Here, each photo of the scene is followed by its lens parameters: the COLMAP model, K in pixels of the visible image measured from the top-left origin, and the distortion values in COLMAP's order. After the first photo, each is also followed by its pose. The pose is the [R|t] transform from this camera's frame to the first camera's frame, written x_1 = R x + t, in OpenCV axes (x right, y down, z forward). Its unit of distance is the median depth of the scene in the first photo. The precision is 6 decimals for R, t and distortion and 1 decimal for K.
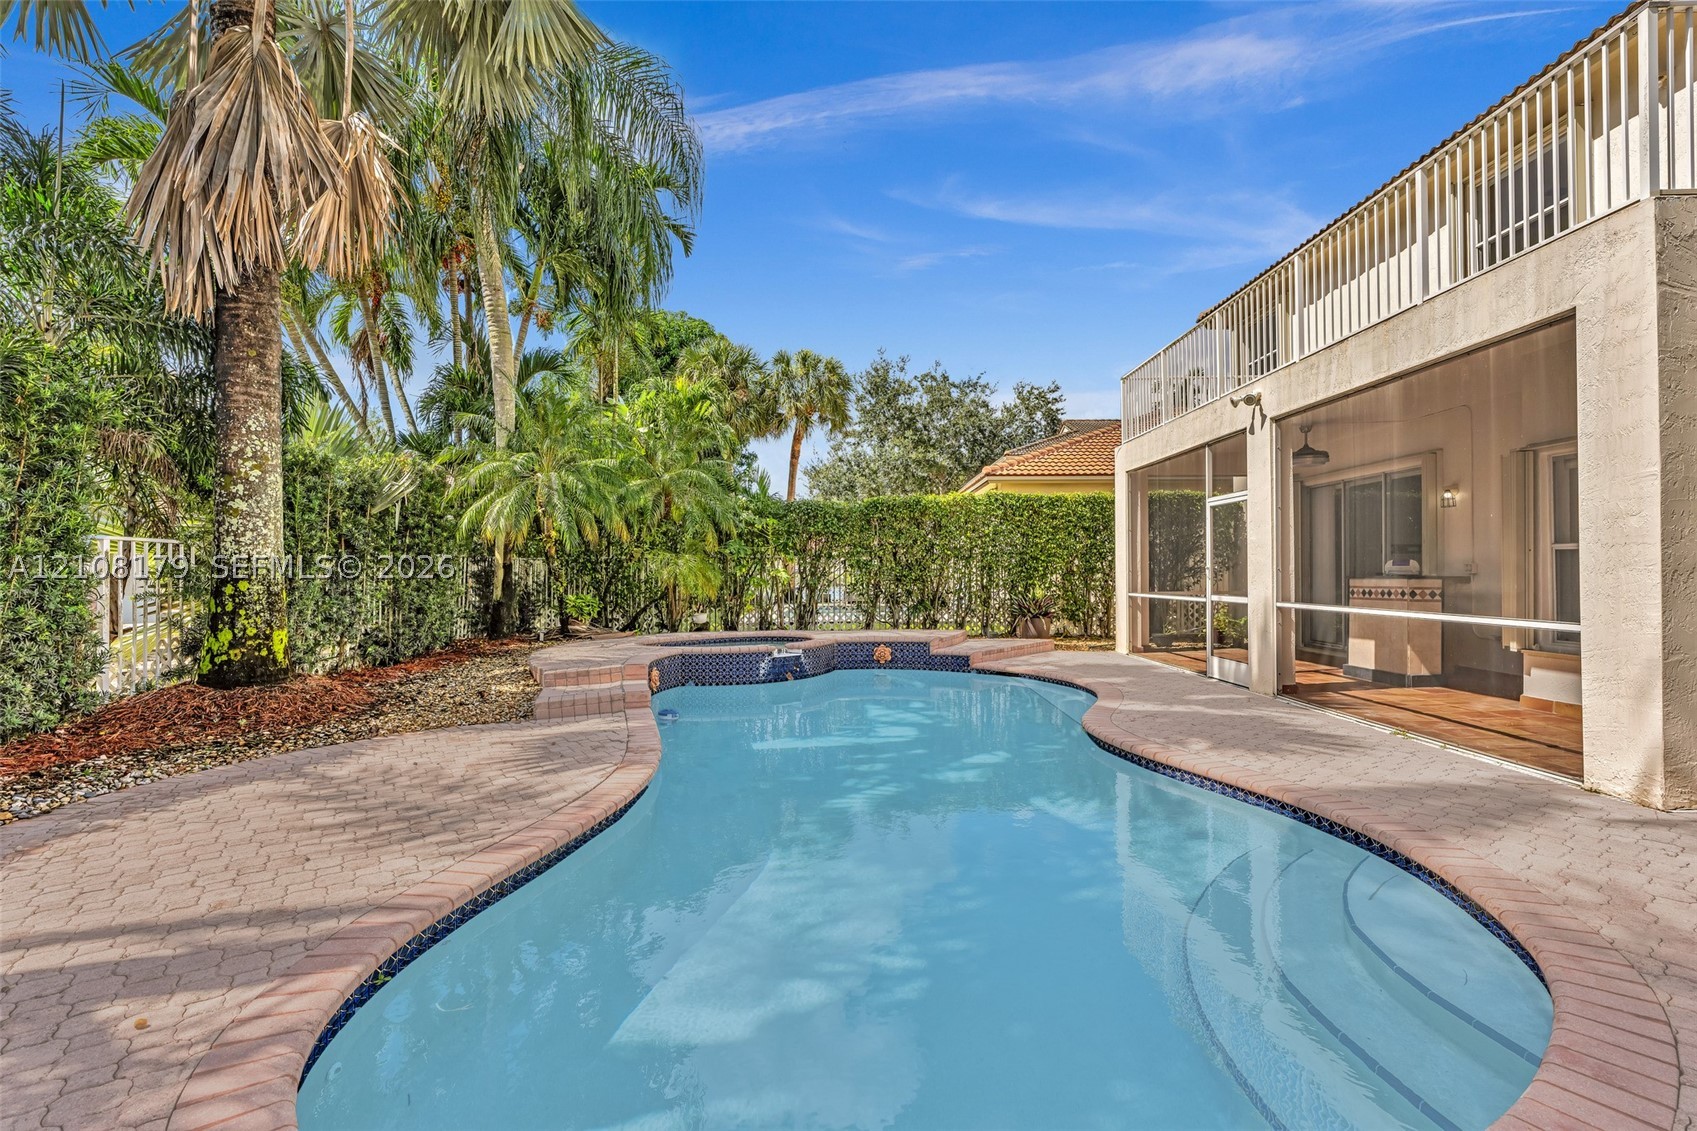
lens RADIAL K [[760.3, 0, 842.9], [0, 760.3, 559.4], [0, 0, 1]] dist [-0.002967, 0.000222]
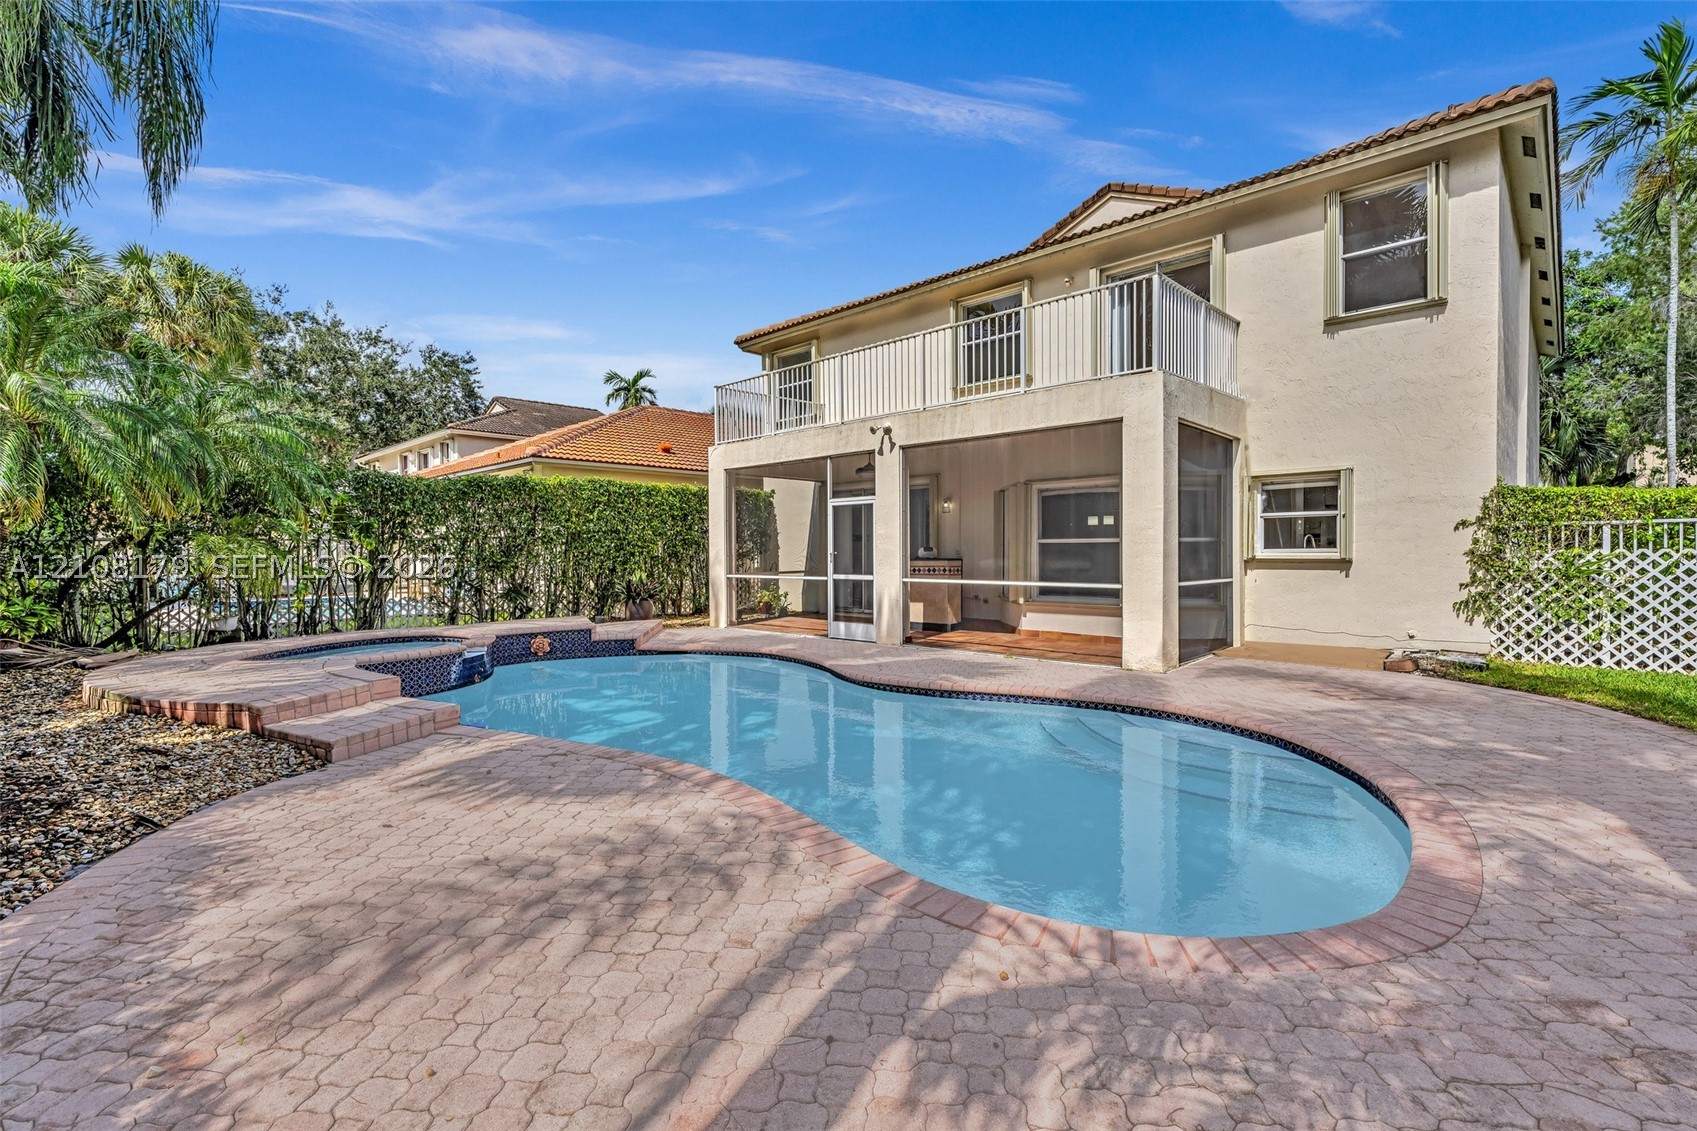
lens RADIAL K [[760.3, 0, 842.9], [0, 760.3, 559.4], [0, 0, 1]] dist [-0.002967, 0.000222]
pose [[0.686542, -0.009088, 0.727033, -0.414869], [-0.007682, 0.999775, 0.019752, -0.004105], [-0.727049, -0.019146, 0.686318, 0.093398]]
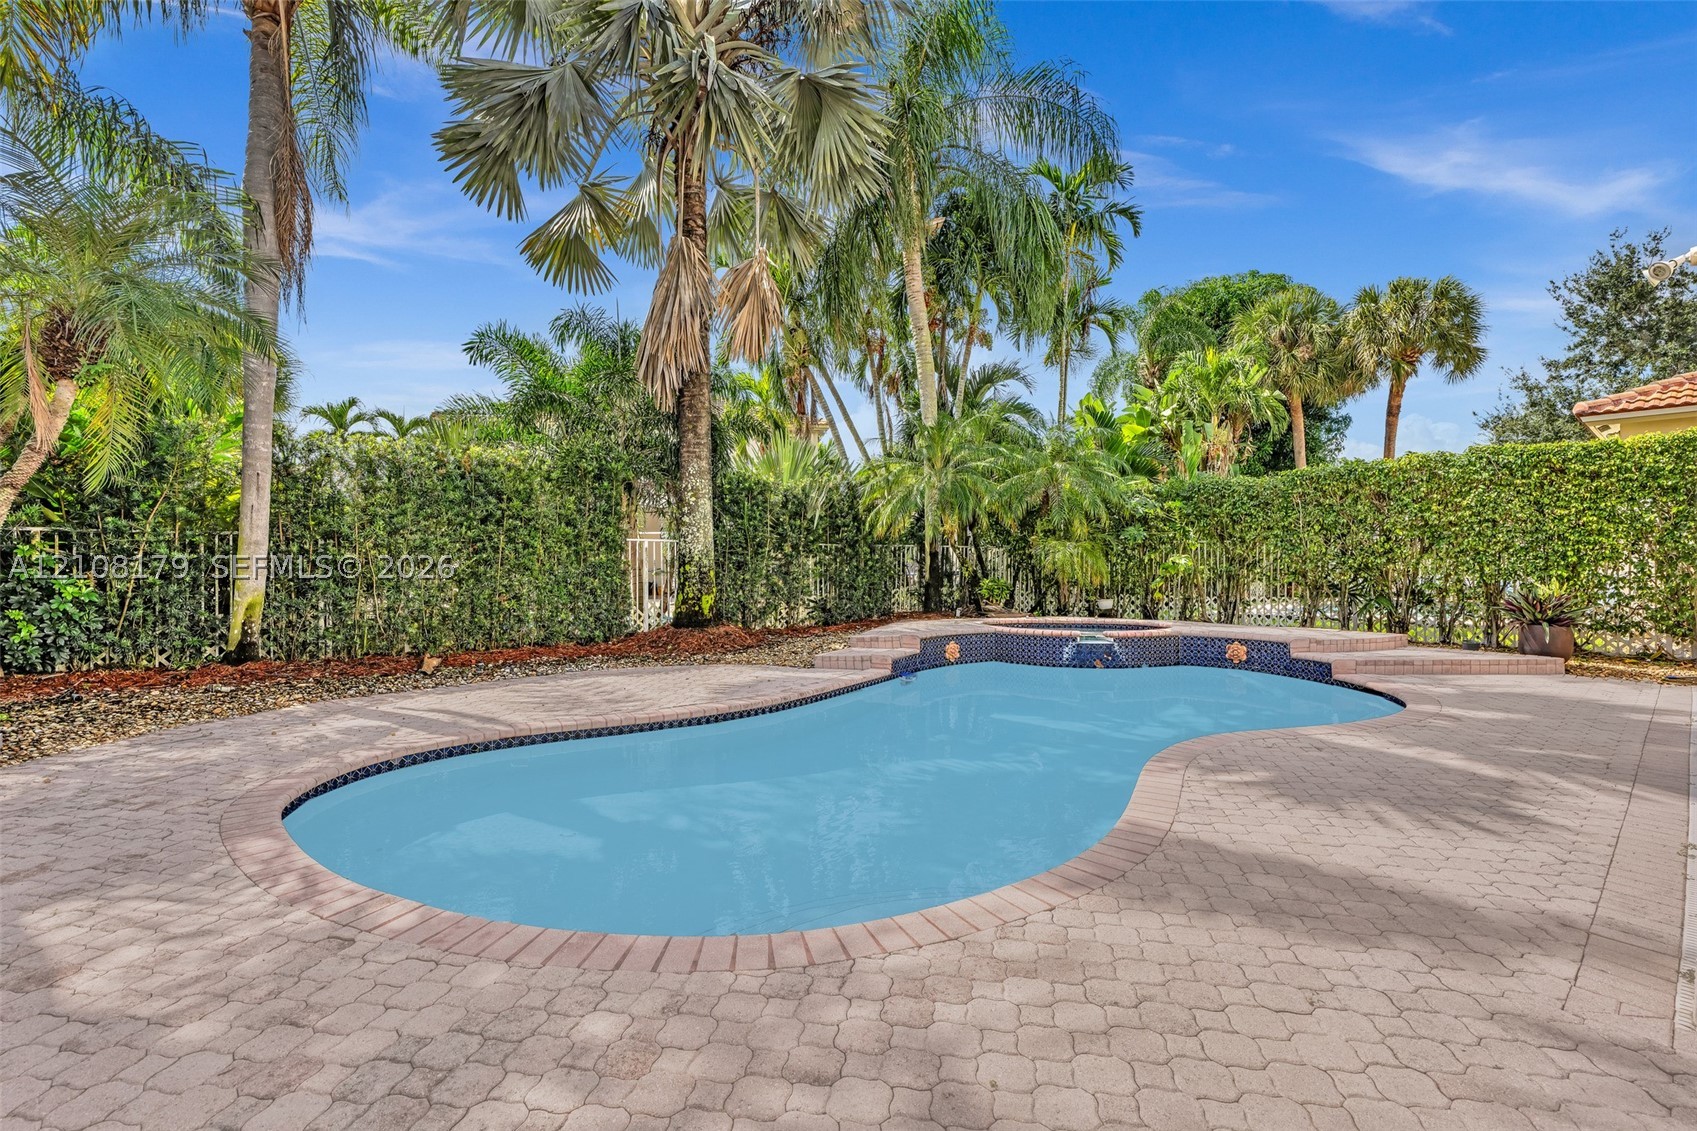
lens RADIAL K [[760.3, 0, 842.9], [0, 760.3, 559.4], [0, 0, 1]] dist [-0.002967, 0.000222]
pose [[0.664530, 0.000921, -0.747261, 0.447678], [0.013731, 0.999815, 0.013443, -0.000609], [0.747135, -0.019194, 0.664395, 0.094955]]
